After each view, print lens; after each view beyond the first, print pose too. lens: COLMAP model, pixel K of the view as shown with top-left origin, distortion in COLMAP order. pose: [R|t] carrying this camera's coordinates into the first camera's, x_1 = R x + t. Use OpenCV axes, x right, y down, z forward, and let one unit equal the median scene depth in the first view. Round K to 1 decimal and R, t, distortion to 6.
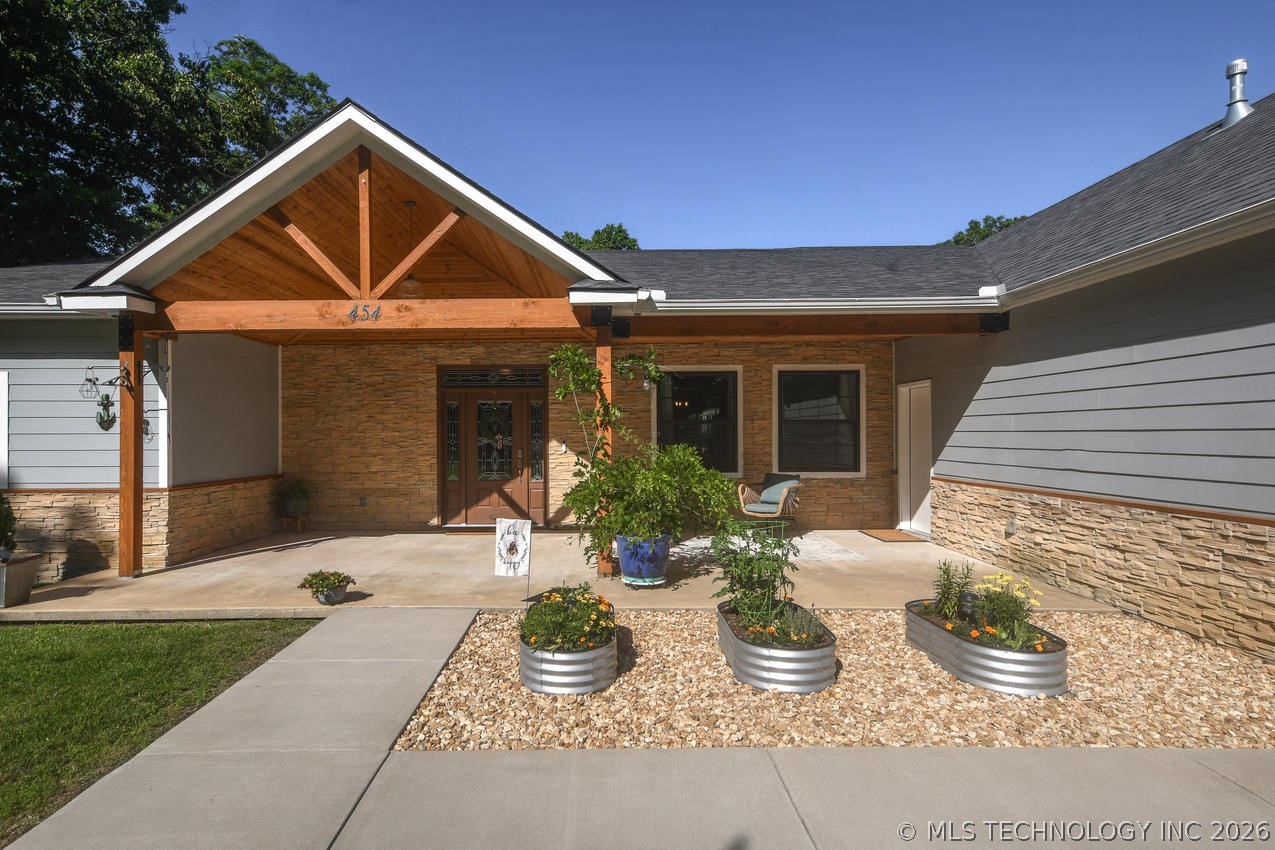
lens RADIAL K [[649.8, 0, 637.5], [0, 649.8, 425.0], [0, 0, 1]] dist [0.011071, 0.000840]
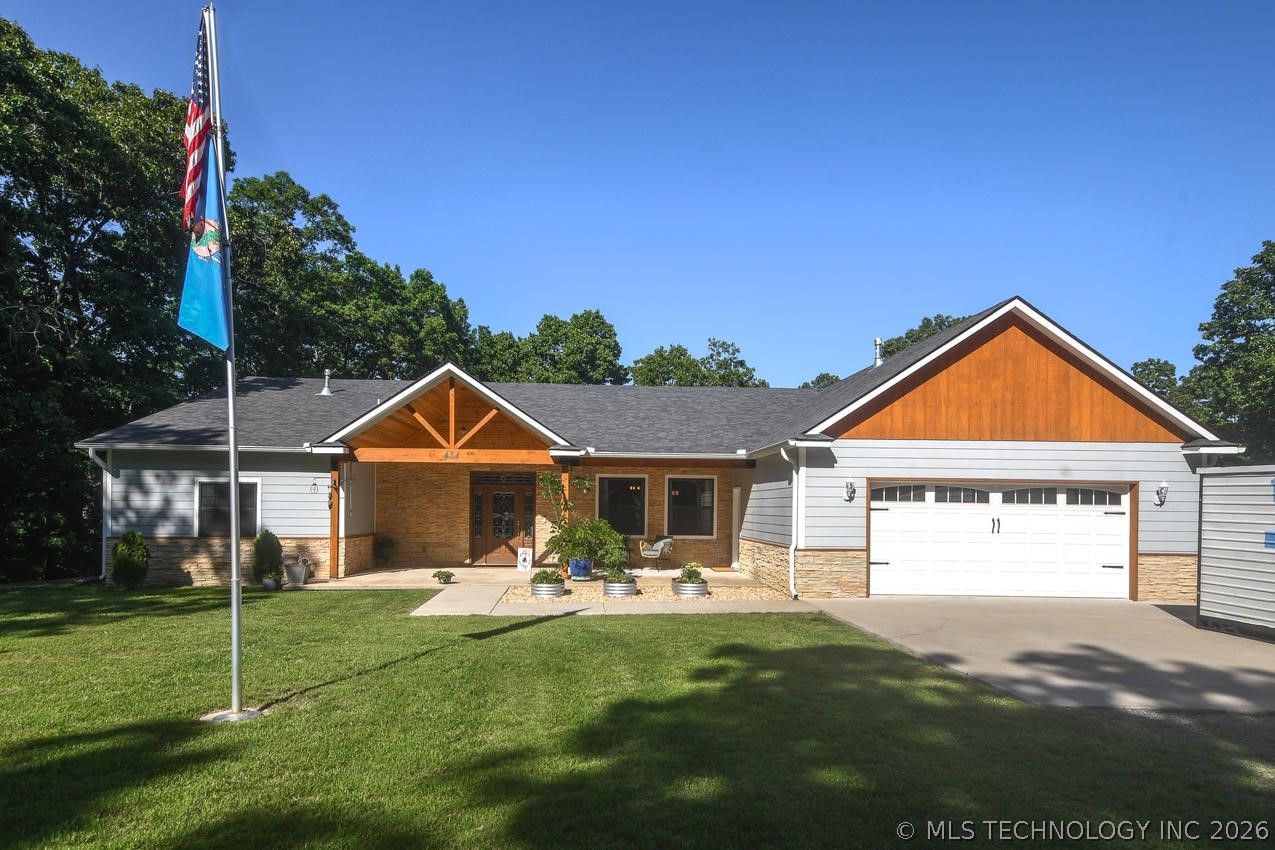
lens RADIAL K [[737.5, 0, 701.7], [0, 737.5, 501.6], [0, 0, 1]] dist [0.019369, -0.000276]
pose [[0.994295, 0.016294, 0.105409, 0.131266], [-0.016929, 0.999844, 0.005128, -0.043022], [-0.105309, -0.006884, 0.994416, -1.375463]]
